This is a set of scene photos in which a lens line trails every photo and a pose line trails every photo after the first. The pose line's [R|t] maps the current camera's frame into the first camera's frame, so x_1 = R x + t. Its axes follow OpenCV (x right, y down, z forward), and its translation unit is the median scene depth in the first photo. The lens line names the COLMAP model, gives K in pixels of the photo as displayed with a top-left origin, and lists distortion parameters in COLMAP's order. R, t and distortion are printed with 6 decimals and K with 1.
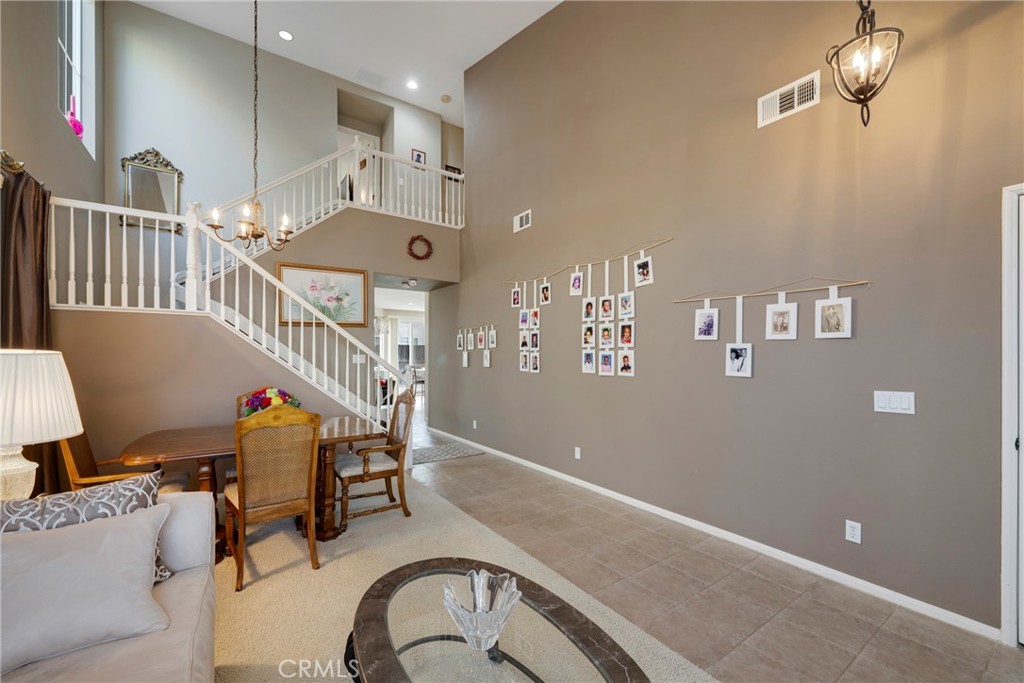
lens RADIAL K [[408.2, 0, 505.8], [0, 408.2, 354.9], [0, 0, 1]] dist [0.001442, -0.000708]
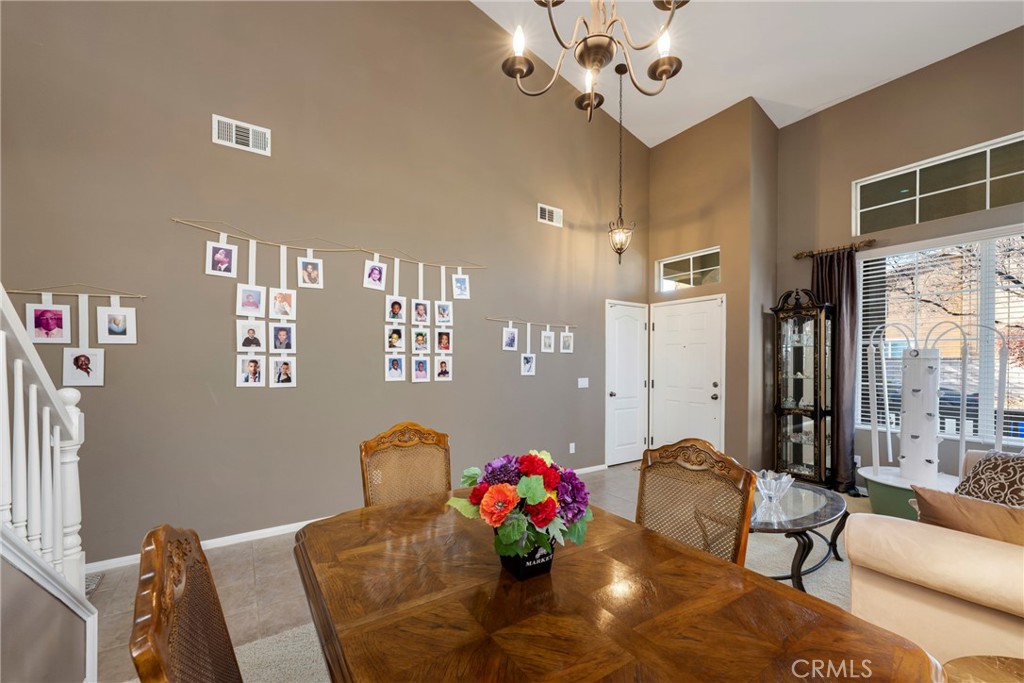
lens RADIAL K [[408.2, 0, 515.6], [0, 408.2, 364.3], [0, 0, 1]] dist [0.001442, -0.000708]
pose [[0.007328, -0.002750, 0.999969, -0.708037], [-0.002094, 0.999994, 0.002765, 0.005366], [-0.999971, -0.002114, 0.007323, 0.758686]]
